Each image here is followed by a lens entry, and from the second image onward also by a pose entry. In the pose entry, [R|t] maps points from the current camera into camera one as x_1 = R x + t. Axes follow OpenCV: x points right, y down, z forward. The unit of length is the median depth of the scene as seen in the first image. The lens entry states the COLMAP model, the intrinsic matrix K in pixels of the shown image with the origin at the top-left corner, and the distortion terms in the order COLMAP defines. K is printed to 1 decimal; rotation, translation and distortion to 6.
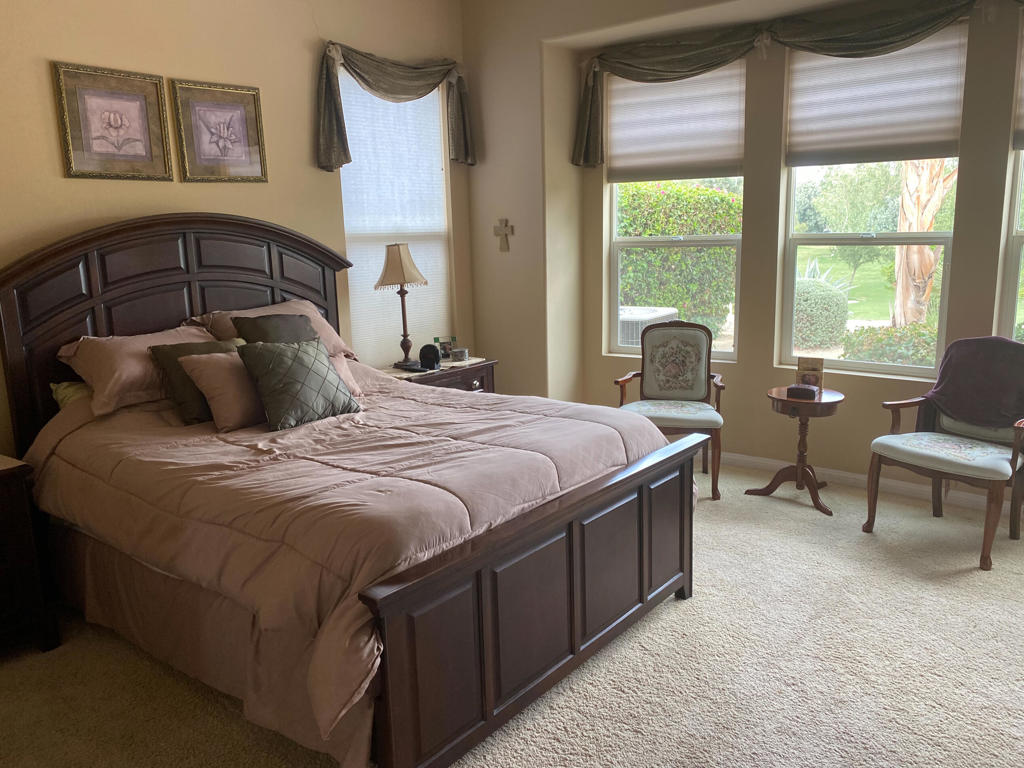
lens RADIAL K [[772.1, 0, 511.3], [0, 772.1, 384.7], [0, 0, 1]] dist [0.013455, -0.001591]
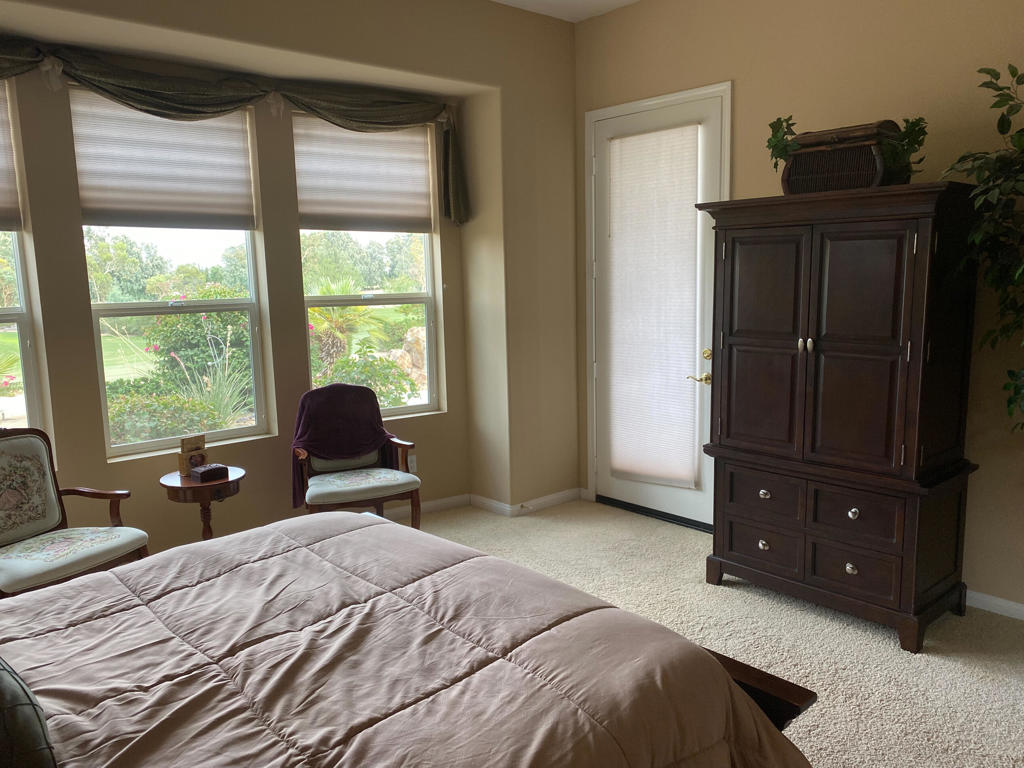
lens RADIAL K [[772.1, 0, 511.1], [0, 772.1, 383.3], [0, 0, 1]] dist [0.013455, -0.001591]
pose [[0.149725, -0.117144, 0.981764, -0.471389], [0.216799, 0.972682, 0.082997, -0.095781], [-0.964666, 0.200419, 0.171031, 0.504217]]
